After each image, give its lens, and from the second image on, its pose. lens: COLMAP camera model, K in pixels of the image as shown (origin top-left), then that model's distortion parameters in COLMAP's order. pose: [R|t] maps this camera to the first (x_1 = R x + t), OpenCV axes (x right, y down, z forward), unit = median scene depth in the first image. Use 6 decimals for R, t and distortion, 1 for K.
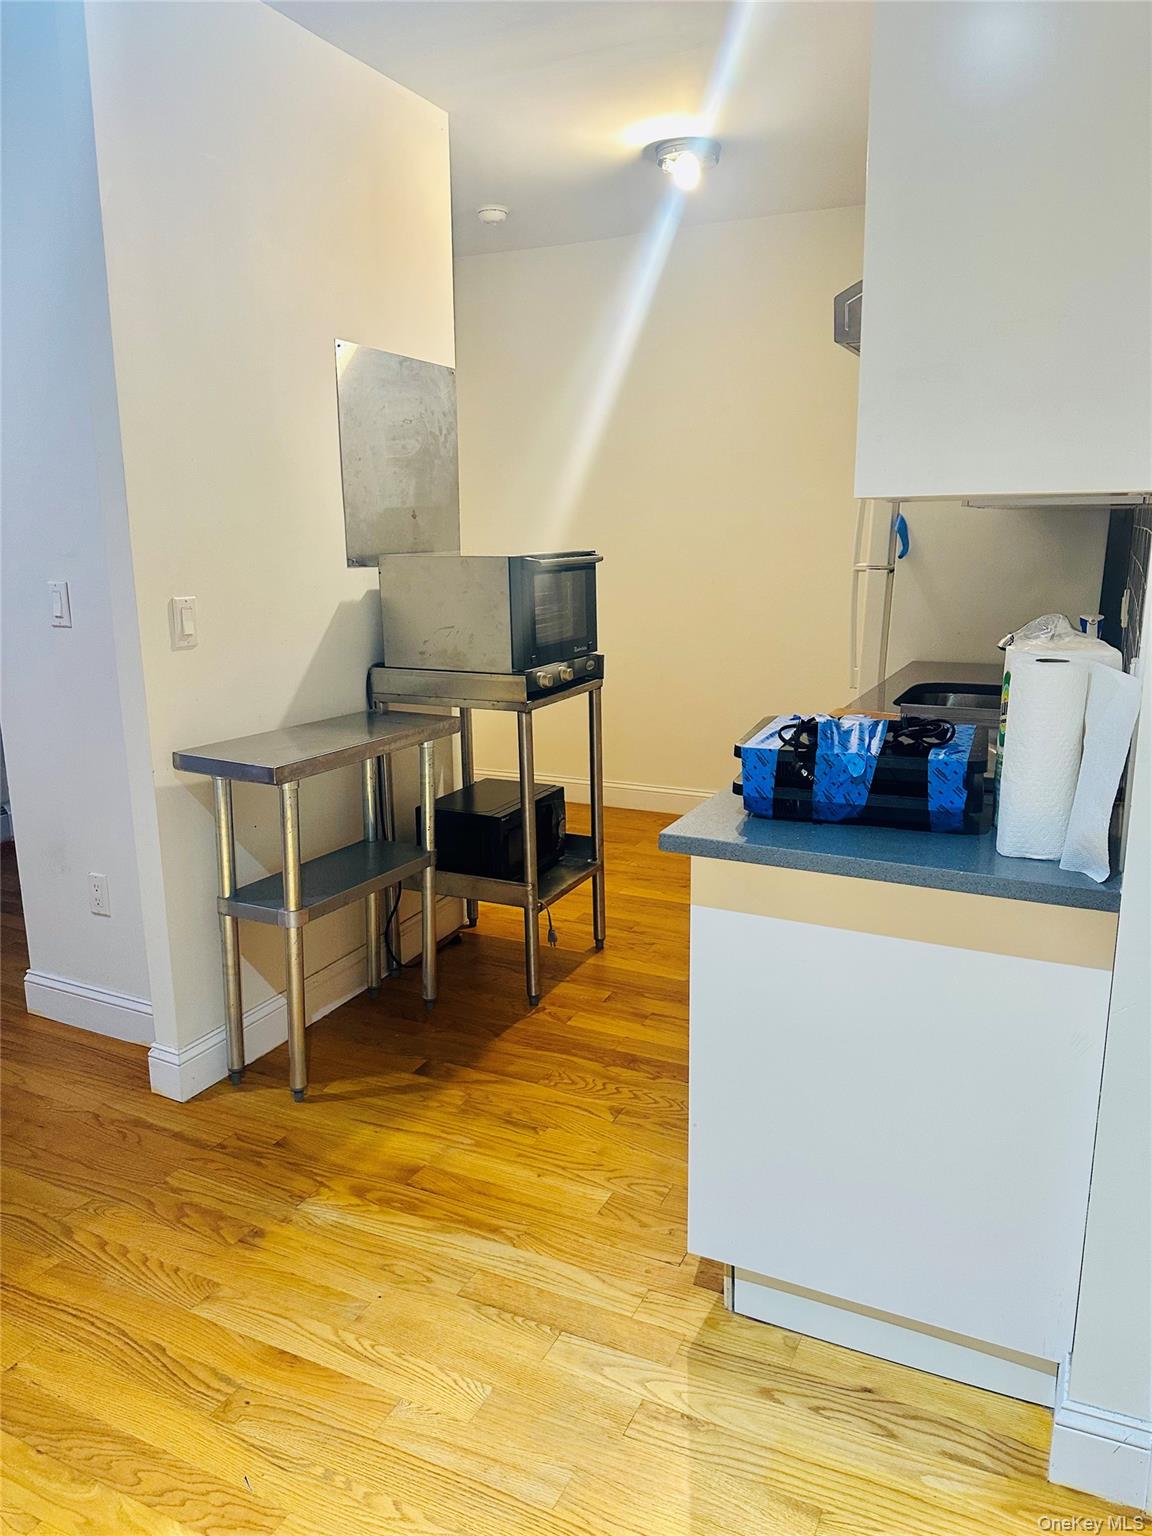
lens RADIAL K [[1093.2, 0, 578.2], [0, 1093.2, 758.3], [0, 0, 1]] dist [0.034999, -0.043548]
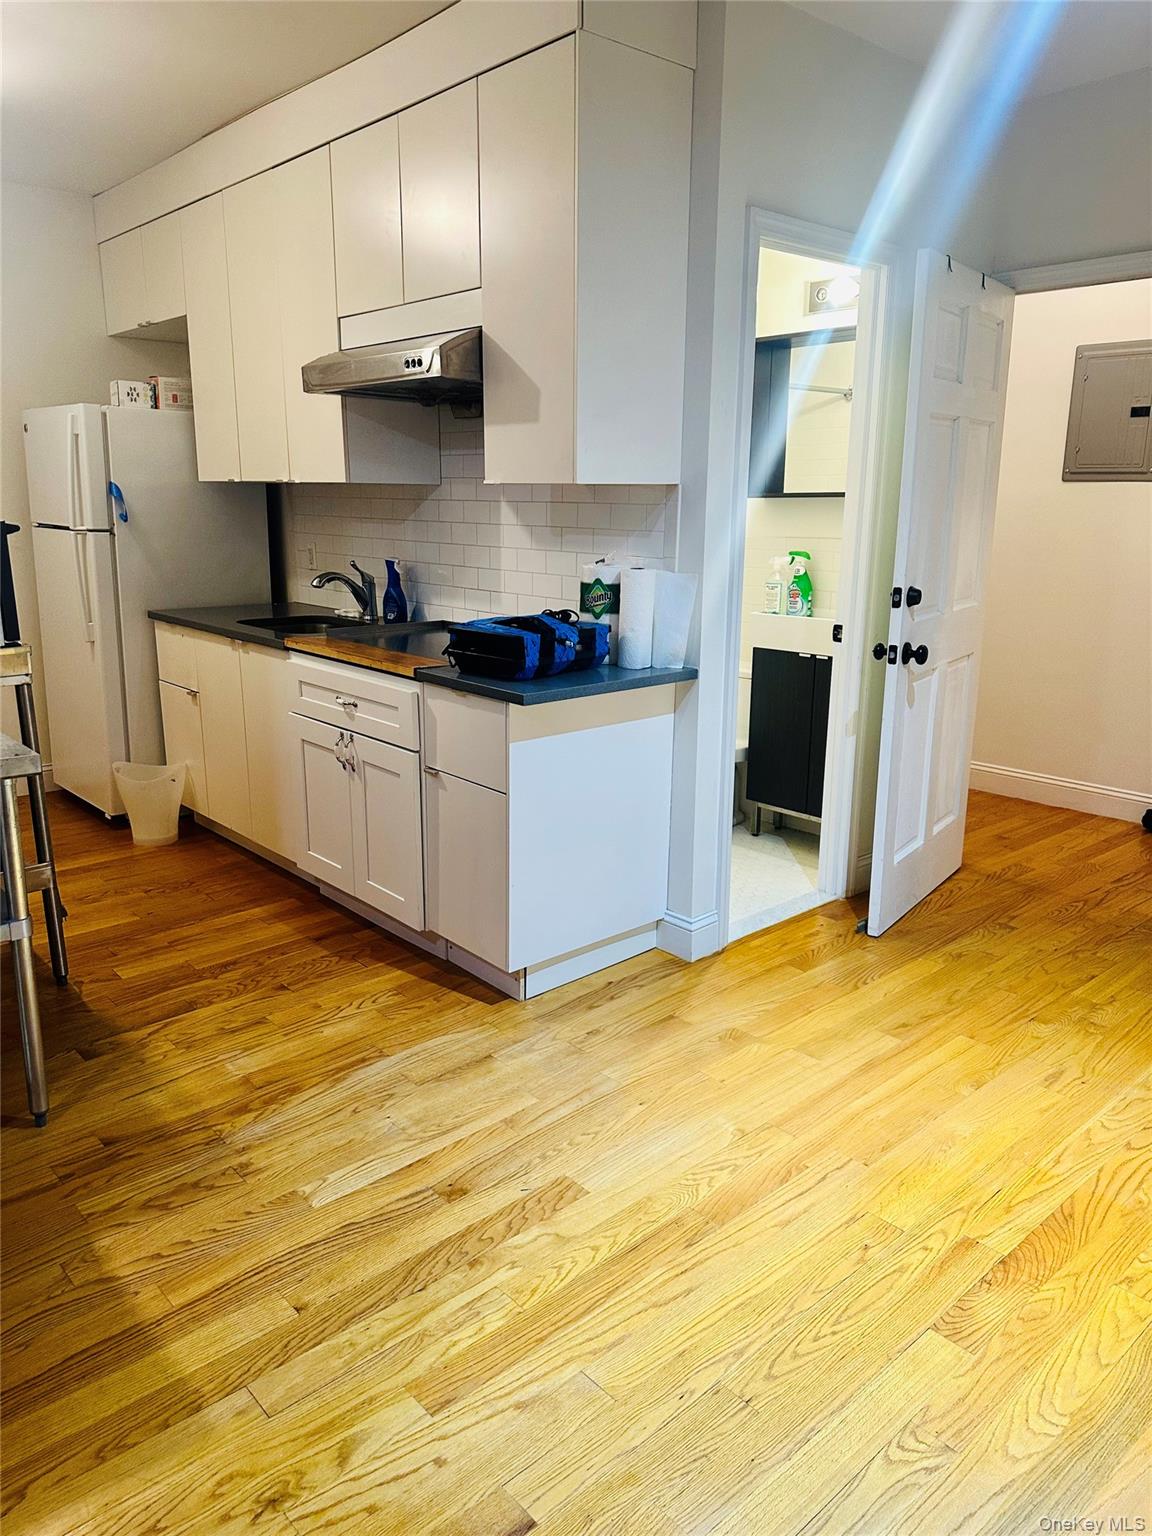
lens RADIAL K [[1093.2, 0, 583.5], [0, 1093.2, 728.1], [0, 0, 1]] dist [0.034999, -0.043548]
pose [[0.376388, -0.194033, 0.905916, -0.886694], [0.190965, 0.973073, 0.129076, -0.041802], [-0.906568, 0.124415, 0.403306, 0.195524]]
